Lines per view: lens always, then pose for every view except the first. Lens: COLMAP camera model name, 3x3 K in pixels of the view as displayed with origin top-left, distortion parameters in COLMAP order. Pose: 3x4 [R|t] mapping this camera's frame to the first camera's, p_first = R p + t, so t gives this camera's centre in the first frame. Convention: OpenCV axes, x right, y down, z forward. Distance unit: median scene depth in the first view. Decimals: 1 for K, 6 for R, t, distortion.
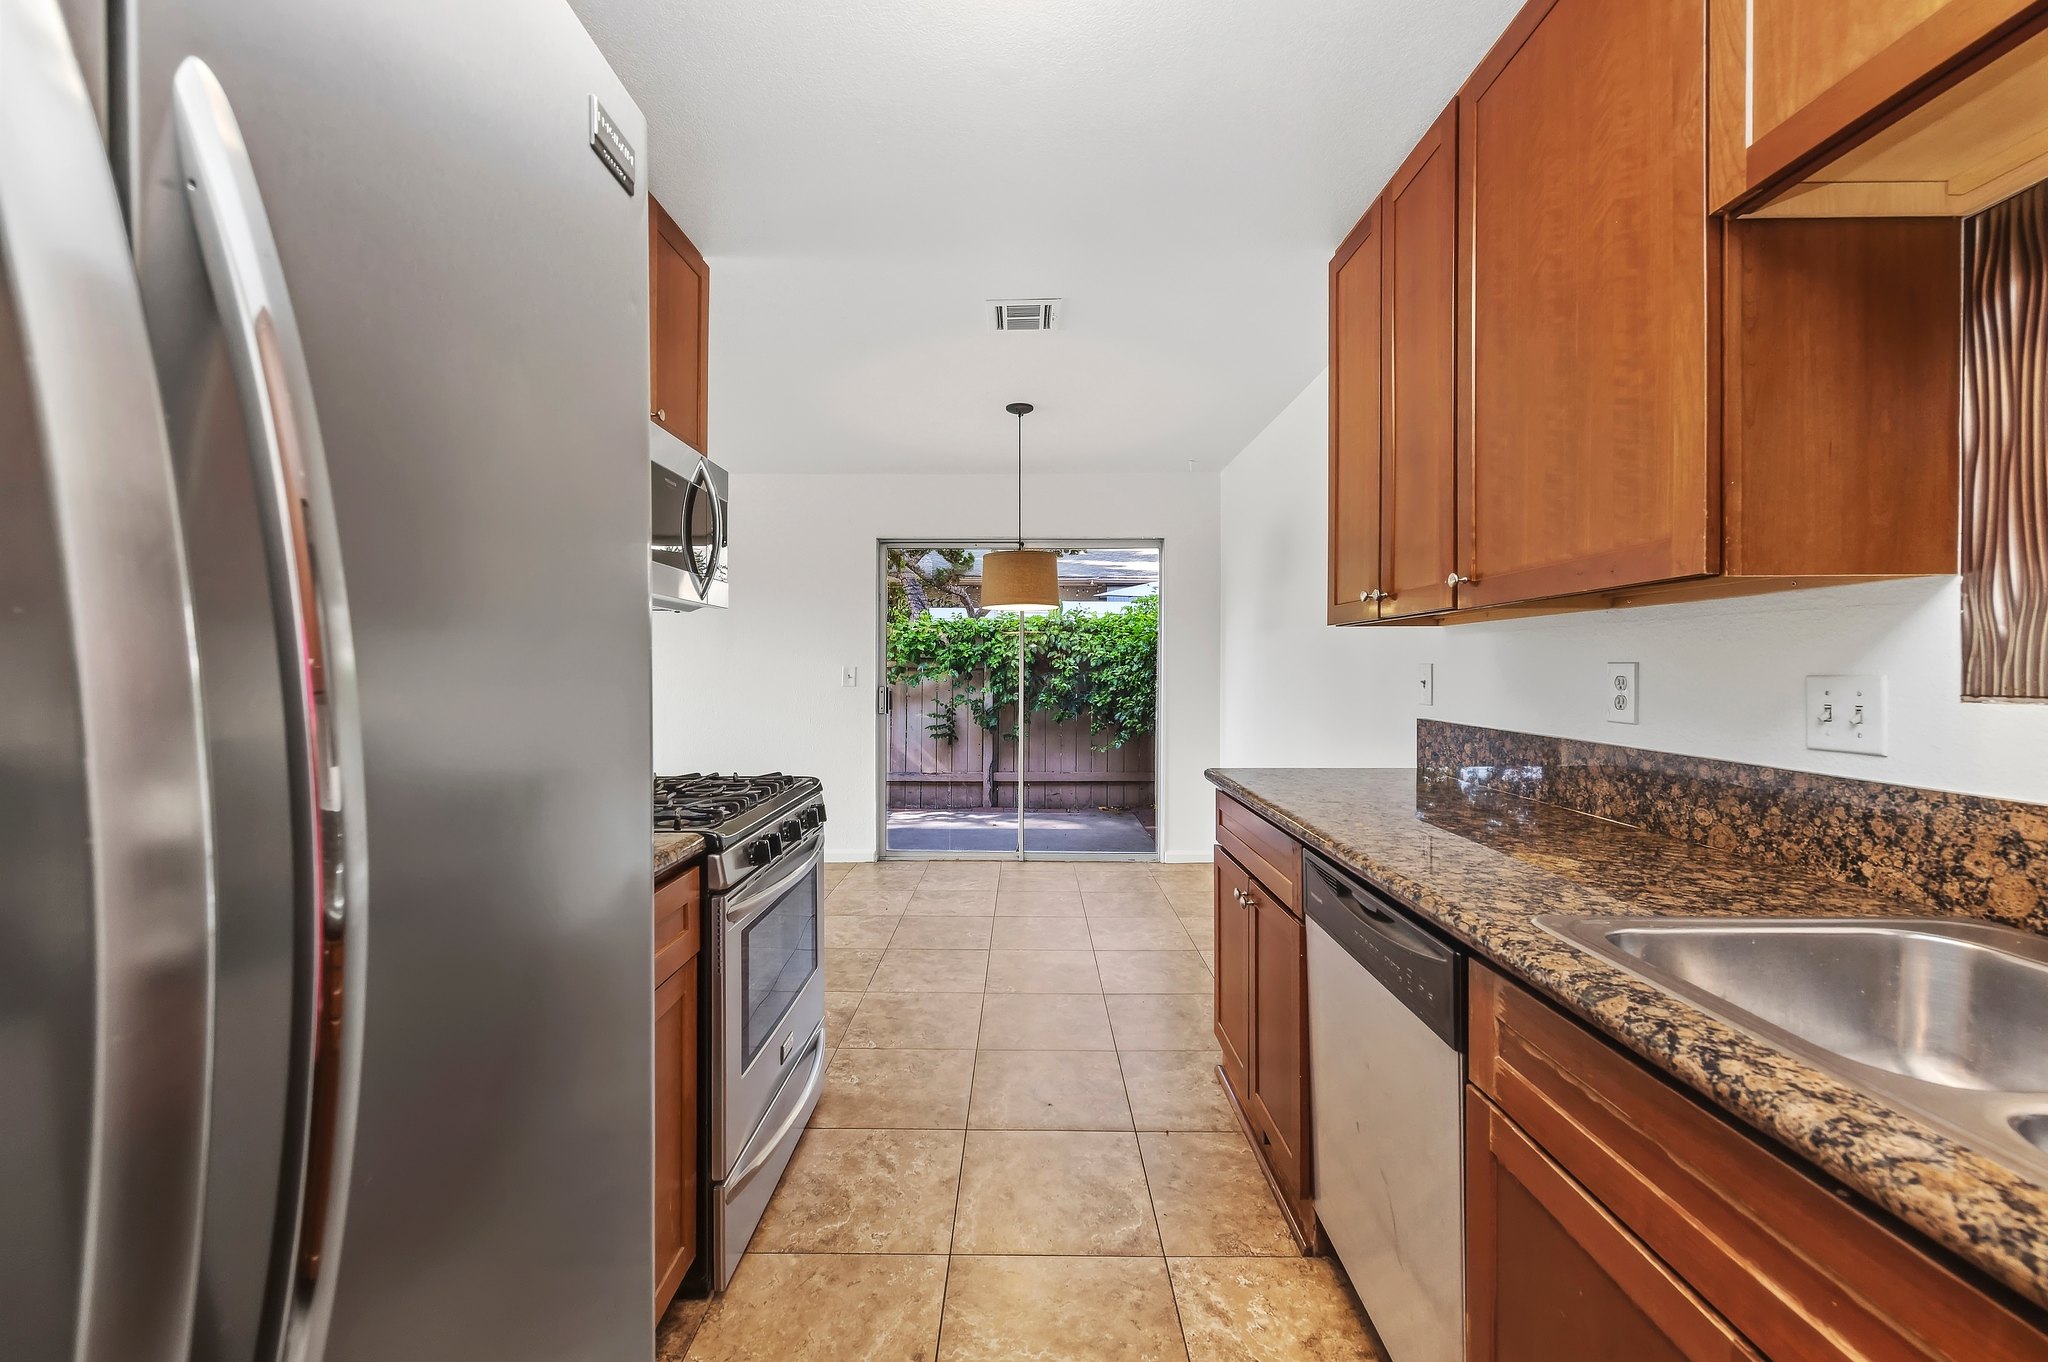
lens RADIAL K [[737.8, 0, 983.2], [0, 737.8, 649.5], [0, 0, 1]] dist [0.016840, -0.004758]
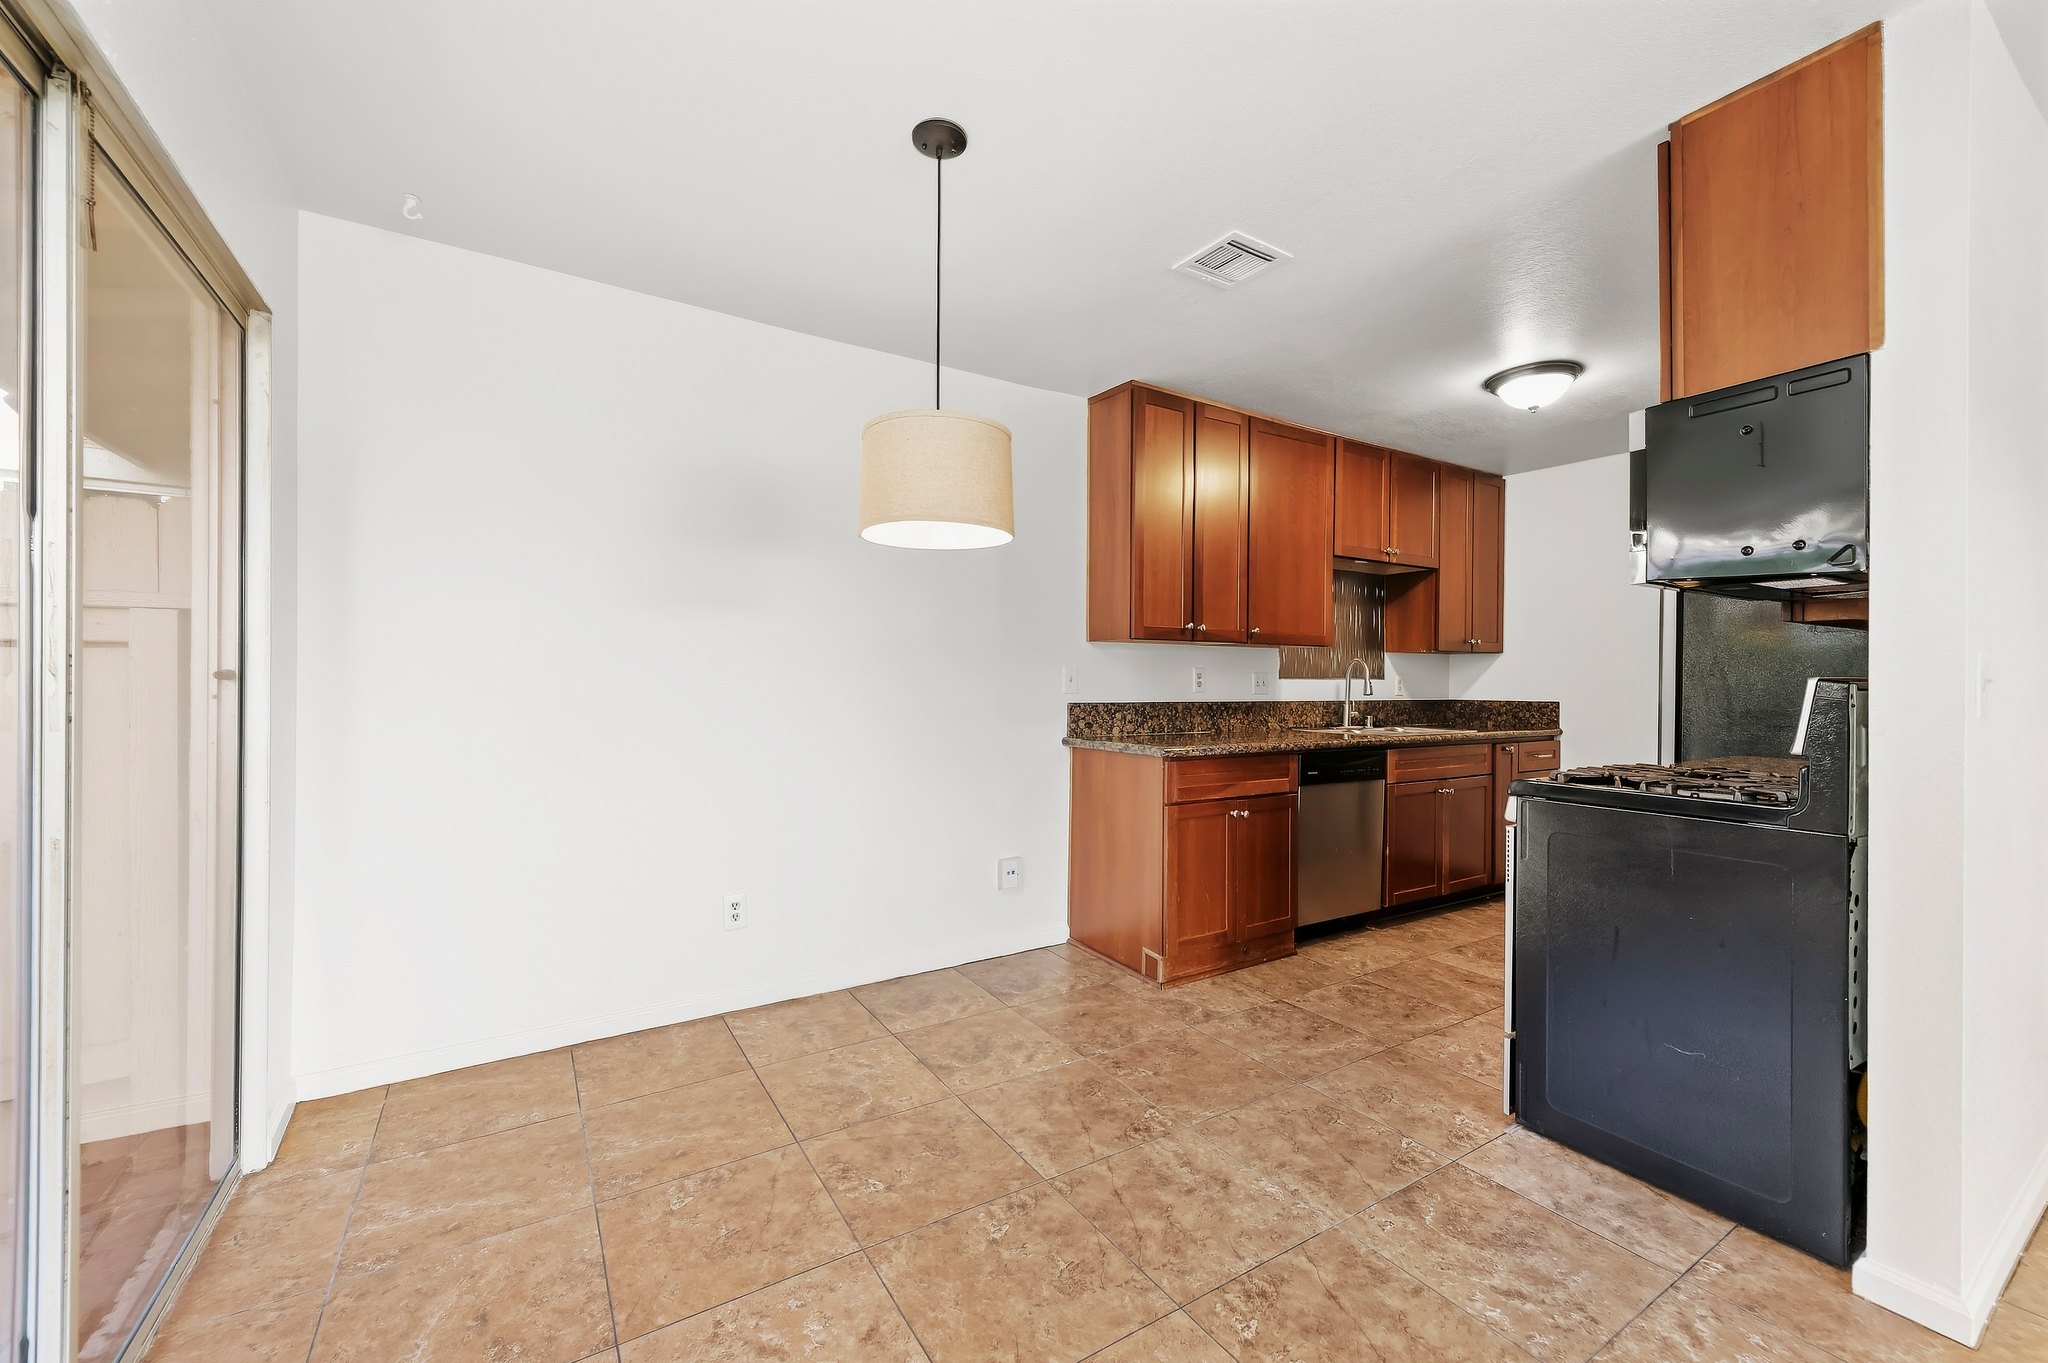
lens RADIAL K [[801.4, 0, 1024.0], [0, 801.4, 681.5], [0, 0, 1]] dist [0.019656, -0.007119]
pose [[-0.551132, -0.003739, 0.834410, -0.846472], [-0.025038, 0.999614, -0.012058, 0.089835], [-0.834042, -0.027537, -0.551013, 2.420932]]
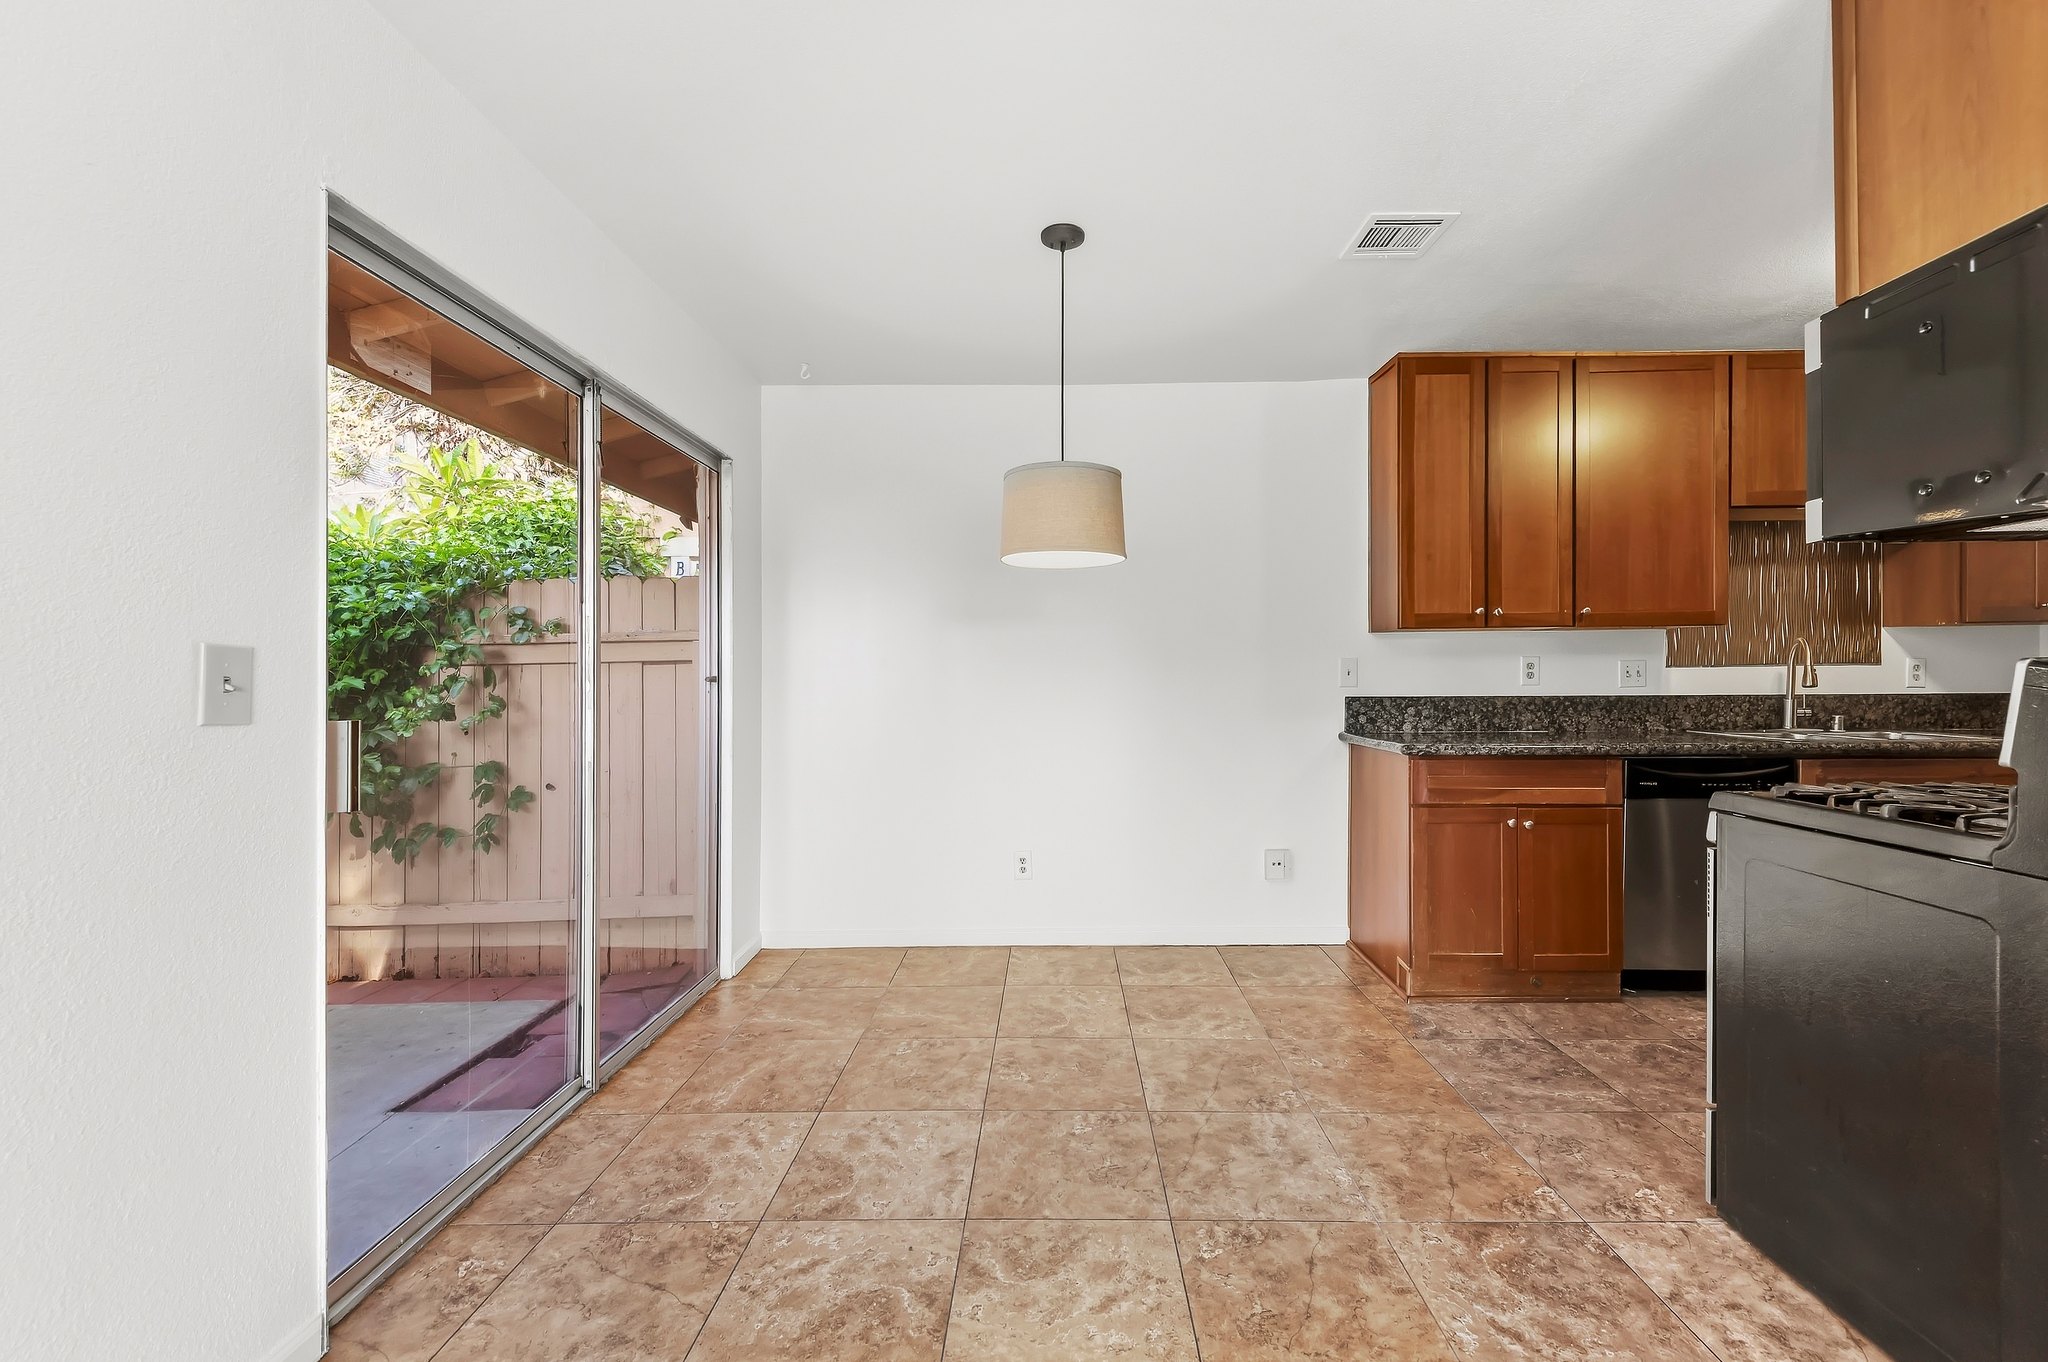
lens RADIAL K [[833.6, 0, 1049.4], [0, 833.6, 673.8], [0, 0, 1]] dist [0.021397, -0.008005]
pose [[-0.006994, 0.002507, 0.999972, -1.246464], [-0.014059, 0.999898, -0.002606, 0.076083], [-0.999877, -0.014077, -0.006958, 1.963453]]
